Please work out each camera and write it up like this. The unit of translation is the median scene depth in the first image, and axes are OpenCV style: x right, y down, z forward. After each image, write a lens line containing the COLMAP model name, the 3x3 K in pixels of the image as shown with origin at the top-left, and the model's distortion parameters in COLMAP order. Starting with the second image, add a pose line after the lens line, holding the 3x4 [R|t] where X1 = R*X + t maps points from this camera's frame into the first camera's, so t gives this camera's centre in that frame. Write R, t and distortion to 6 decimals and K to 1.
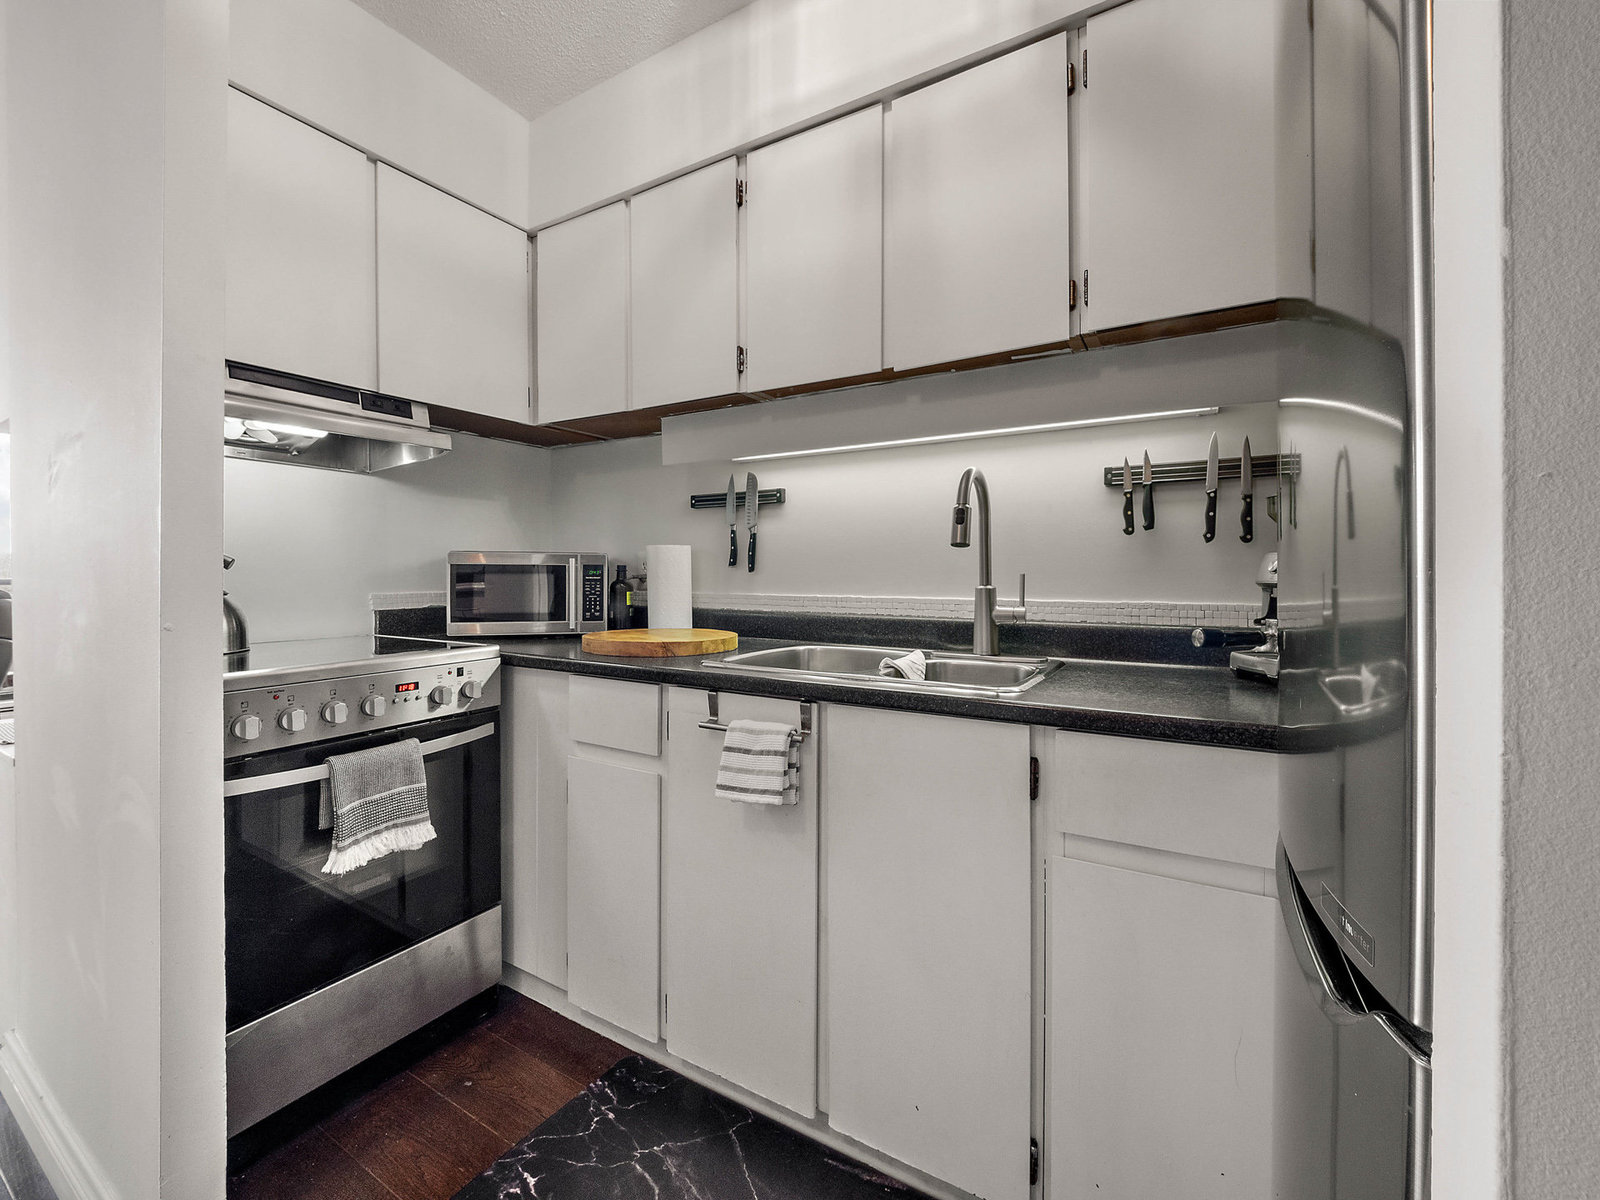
lens RADIAL K [[679.8, 0, 806.0], [0, 679.8, 584.0], [0, 0, 1]] dist [-0.002406, -0.003954]
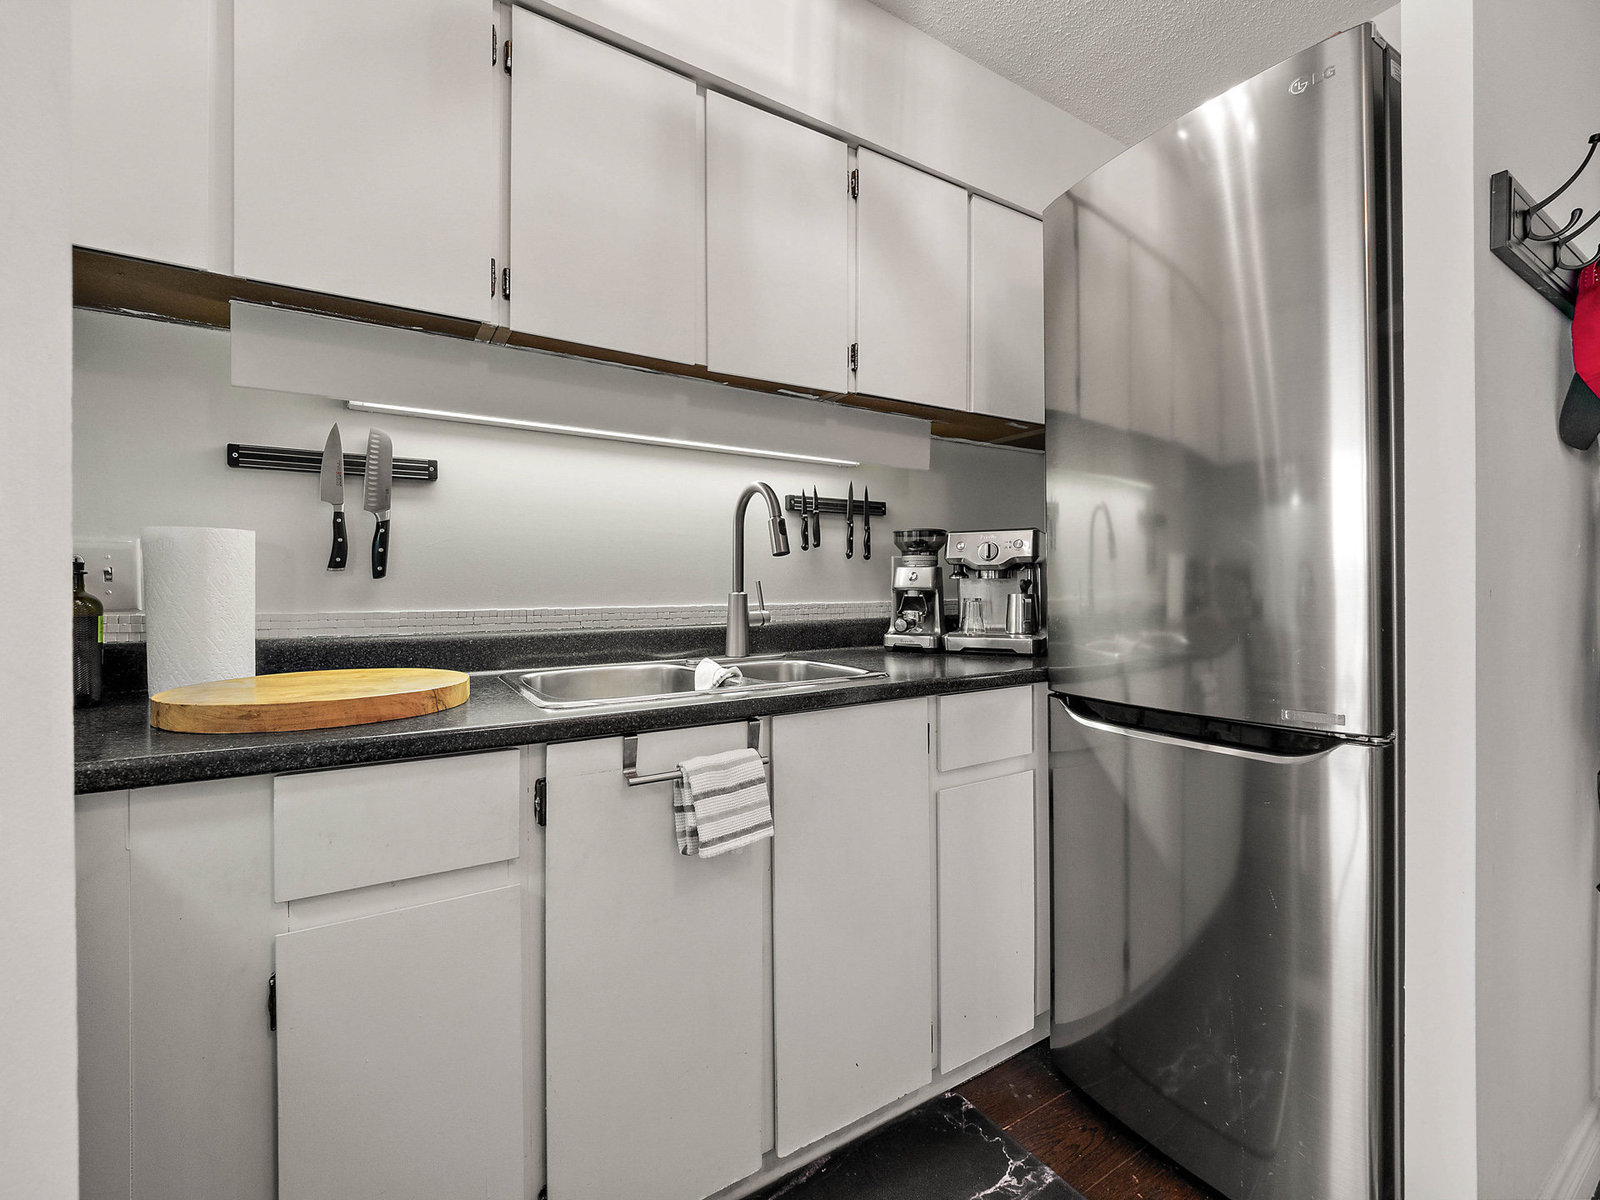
lens RADIAL K [[679.8, 0, 803.4], [0, 679.8, 591.0], [0, 0, 1]] dist [-0.002406, -0.003954]
pose [[0.437263, -0.010987, 0.899266, -0.651546], [0.014582, 0.999881, 0.005125, -0.003303], [-0.899215, 0.010872, 0.437371, 0.442675]]
